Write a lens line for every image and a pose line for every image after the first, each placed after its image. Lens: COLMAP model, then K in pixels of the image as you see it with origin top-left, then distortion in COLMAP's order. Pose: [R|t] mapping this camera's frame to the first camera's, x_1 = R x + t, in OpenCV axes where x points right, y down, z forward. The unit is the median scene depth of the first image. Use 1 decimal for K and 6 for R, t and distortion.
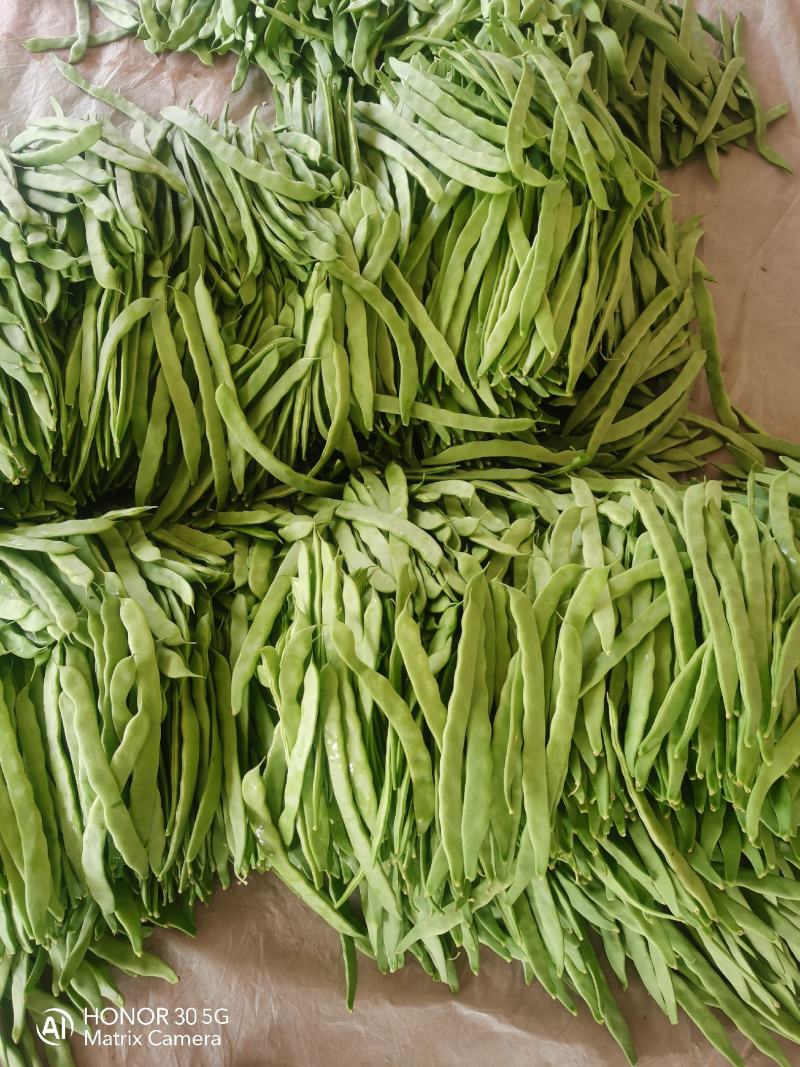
lens RADIAL K [[803.7, 0, 403.4], [0, 803.7, 539.8], [0, 0, 1]] dist [0.015336, -0.025962]
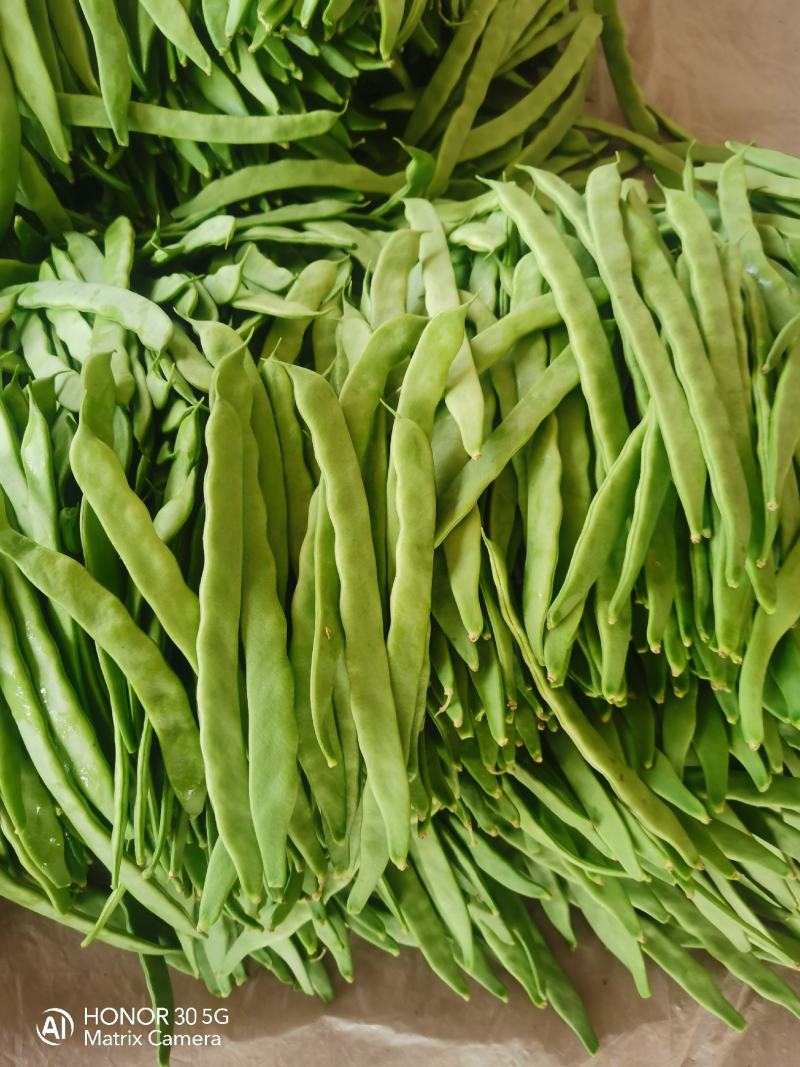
lens RADIAL K [[803.7, 0, 401.0], [0, 803.7, 542.7], [0, 0, 1]] dist [0.015336, -0.025962]
pose [[0.987623, -0.140969, 0.068770, 0.129595], [0.129764, 0.980645, 0.146617, 0.090575], [-0.088107, -0.135878, 0.986800, 0.371420]]
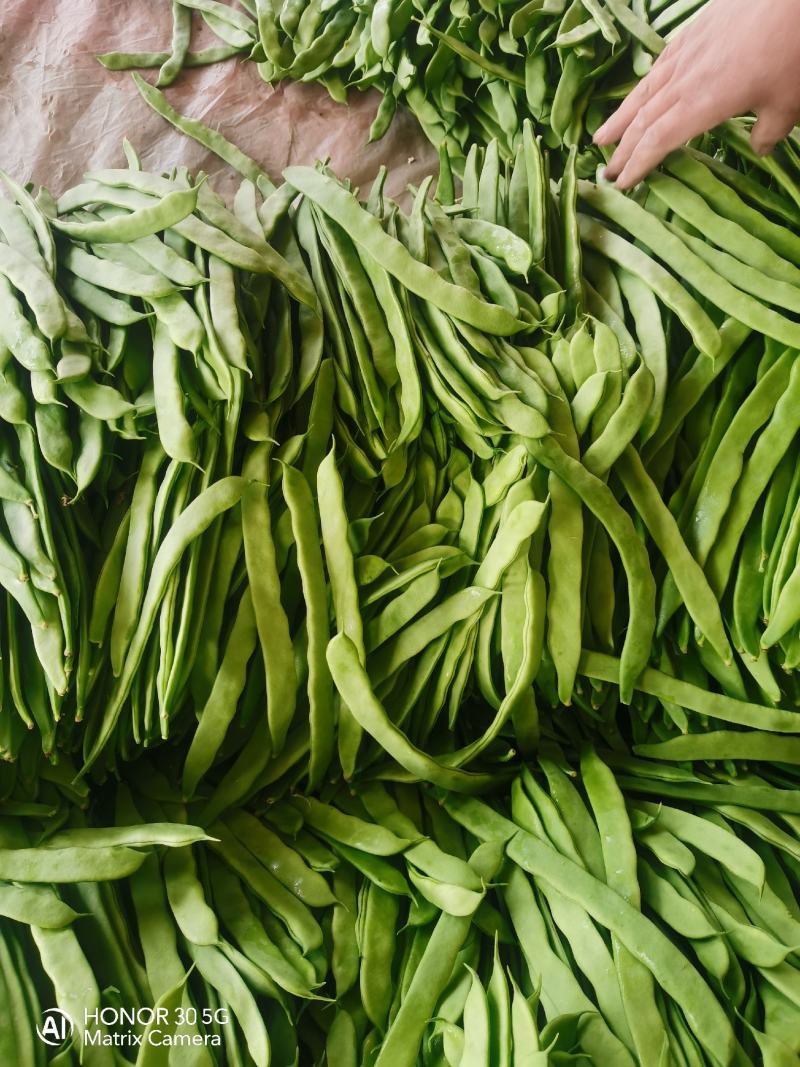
lens RADIAL K [[803.7, 0, 402.8], [0, 803.7, 536.3], [0, 0, 1]] dist [0.015336, -0.025962]
pose [[0.994263, 0.098918, -0.040695, -0.162996], [-0.100250, 0.994444, -0.032098, -0.246419], [0.037294, 0.035993, 0.998656, 0.389552]]
